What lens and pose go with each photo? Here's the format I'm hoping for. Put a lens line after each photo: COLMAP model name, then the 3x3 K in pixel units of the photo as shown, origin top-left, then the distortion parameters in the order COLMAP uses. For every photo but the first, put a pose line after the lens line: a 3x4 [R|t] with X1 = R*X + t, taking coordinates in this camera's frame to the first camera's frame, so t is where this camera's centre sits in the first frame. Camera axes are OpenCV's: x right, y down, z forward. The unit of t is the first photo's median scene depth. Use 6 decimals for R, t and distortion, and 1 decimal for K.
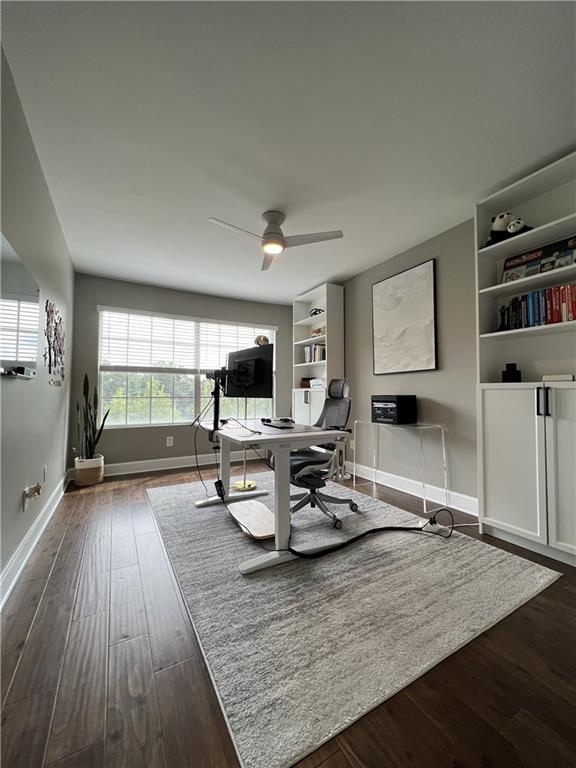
lens RADIAL K [[307.0, 0, 289.9], [0, 307.0, 383.4], [0, 0, 1]] dist [-0.004137, 0.000148]
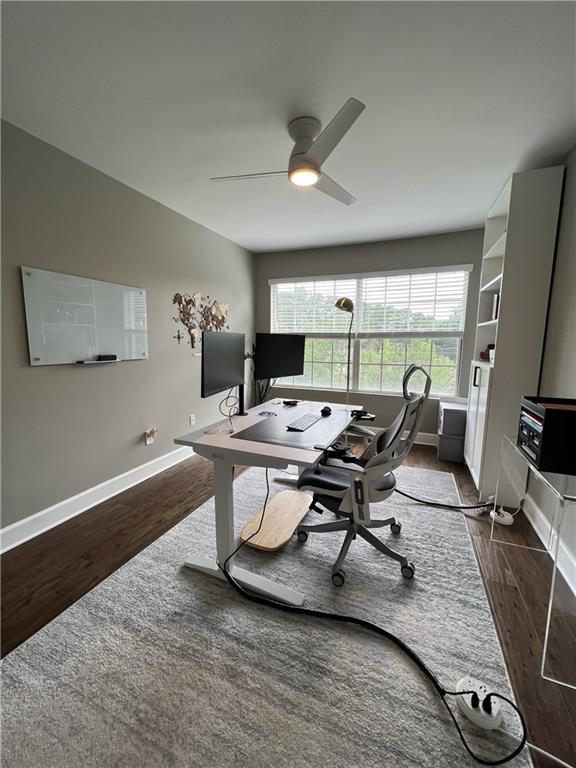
lens RADIAL K [[307.0, 0, 288.3], [0, 307.0, 382.2], [0, 0, 1]] dist [-0.004137, 0.000148]
pose [[0.612127, 0.110935, -0.782940, 0.561301], [0.019529, 0.987688, 0.155214, -0.088704], [0.790519, -0.110300, 0.602424, 0.522615]]
